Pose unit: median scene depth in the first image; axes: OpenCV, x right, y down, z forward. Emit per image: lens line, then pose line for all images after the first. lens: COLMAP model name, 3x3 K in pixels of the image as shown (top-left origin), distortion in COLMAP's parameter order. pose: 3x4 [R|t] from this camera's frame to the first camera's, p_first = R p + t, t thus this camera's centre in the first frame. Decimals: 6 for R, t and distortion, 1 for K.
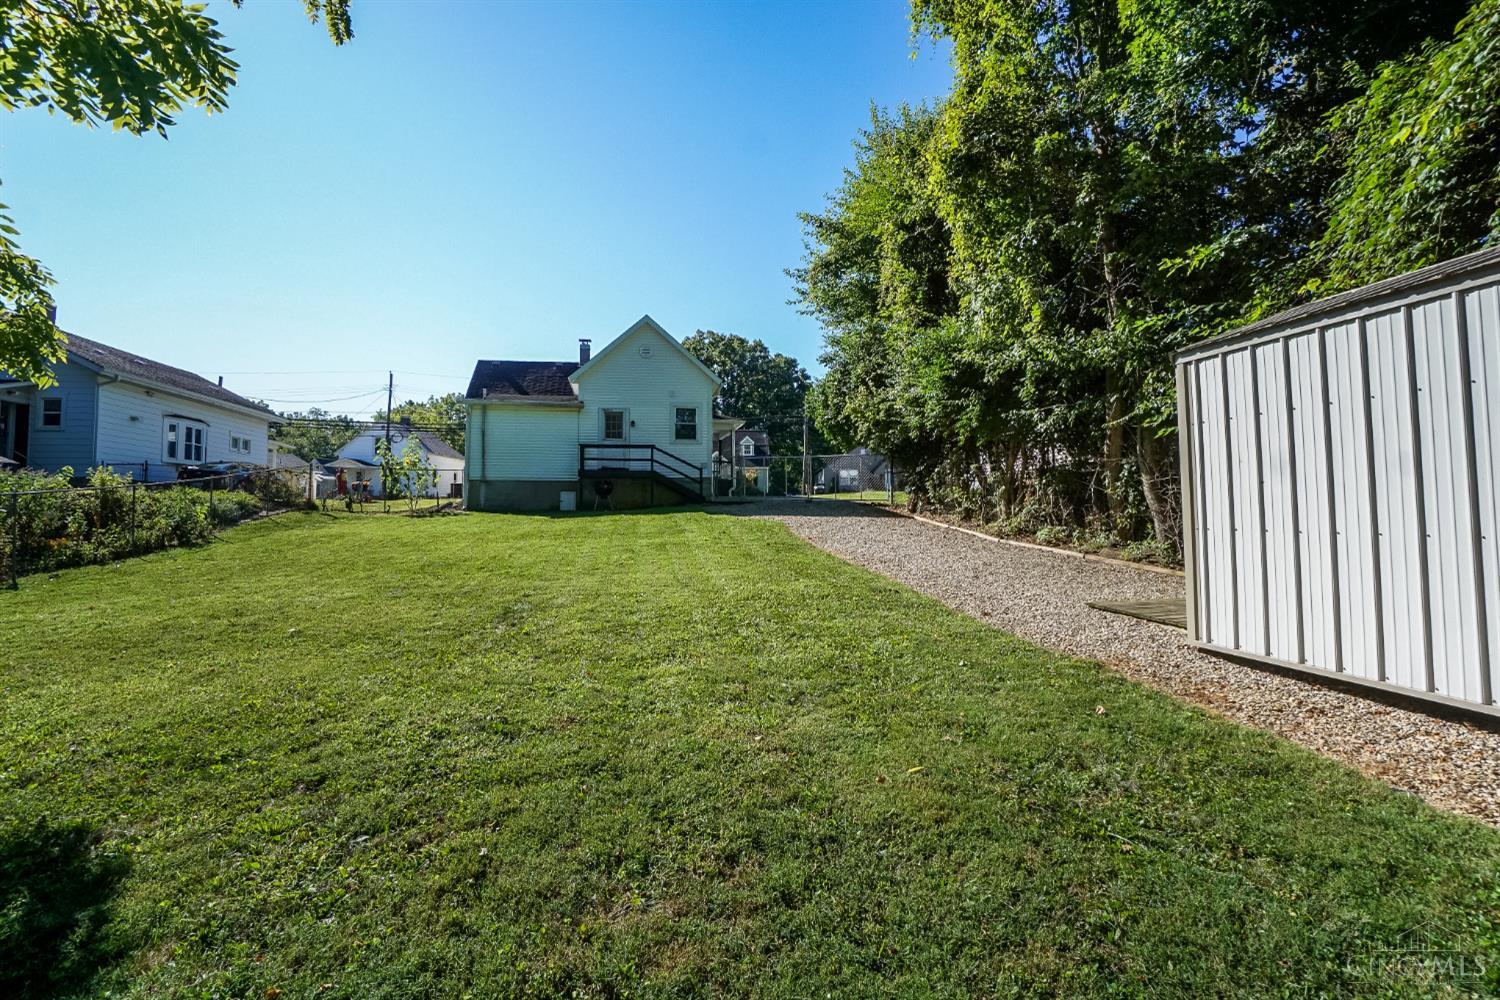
lens RADIAL K [[659.6, 0, 734.1], [0, 659.6, 481.2], [0, 0, 1]] dist [-0.060630, 0.022298]
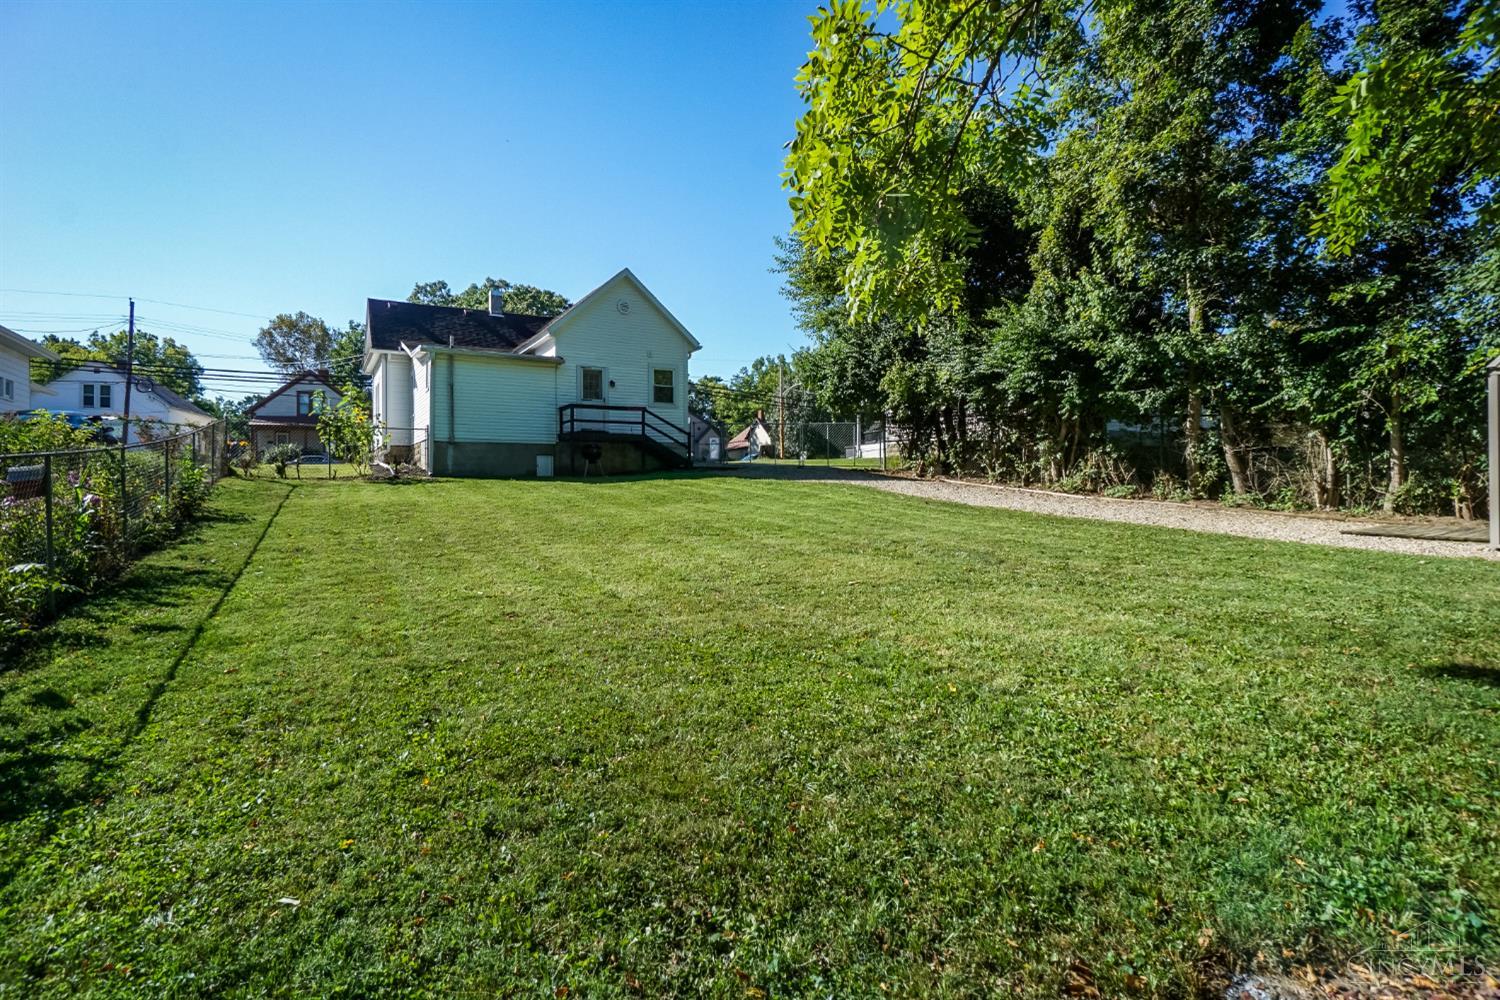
lens RADIAL K [[669.3, 0, 748.3], [0, 669.3, 473.8], [0, 0, 1]] dist [-0.000195, -0.000001]
pose [[0.933397, 0.000202, 0.358844, -0.320729], [-0.013193, 0.999343, 0.033754, 0.006143], [-0.358602, -0.036241, 0.932787, 0.035512]]
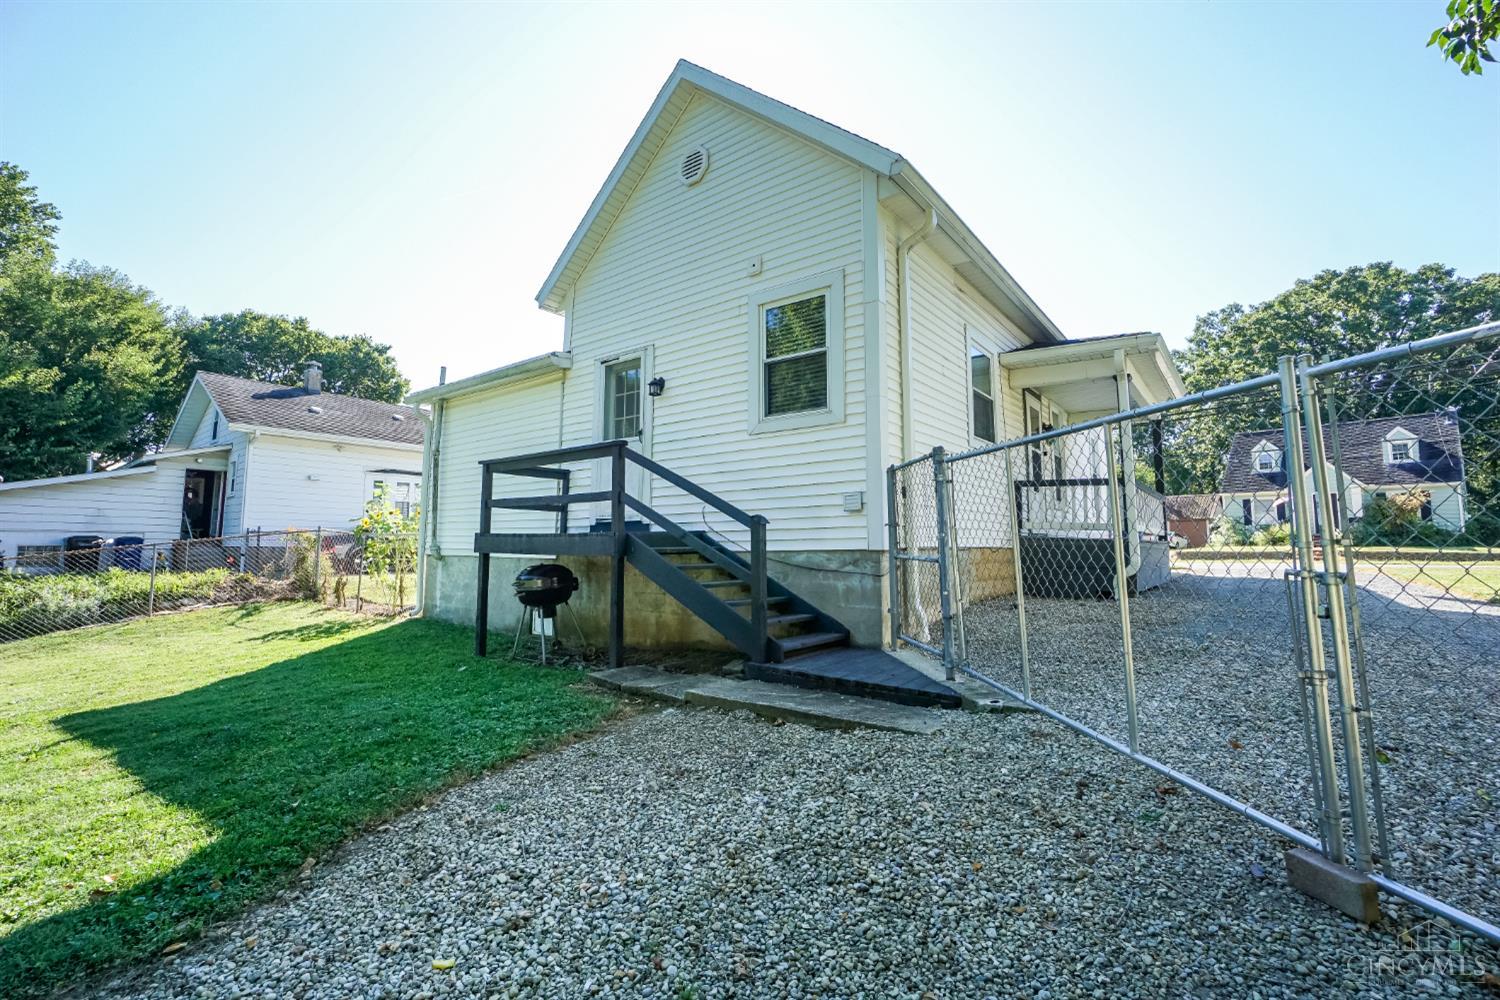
lens RADIAL K [[659.6, 0, 734.1], [0, 659.6, 481.2], [0, 0, 1]] dist [-0.060630, 0.022298]
pose [[0.669908, -0.067195, -0.739397, 0.116169], [0.027482, 0.997458, -0.065748, -0.017131], [0.741935, 0.023725, 0.670052, 0.822189]]
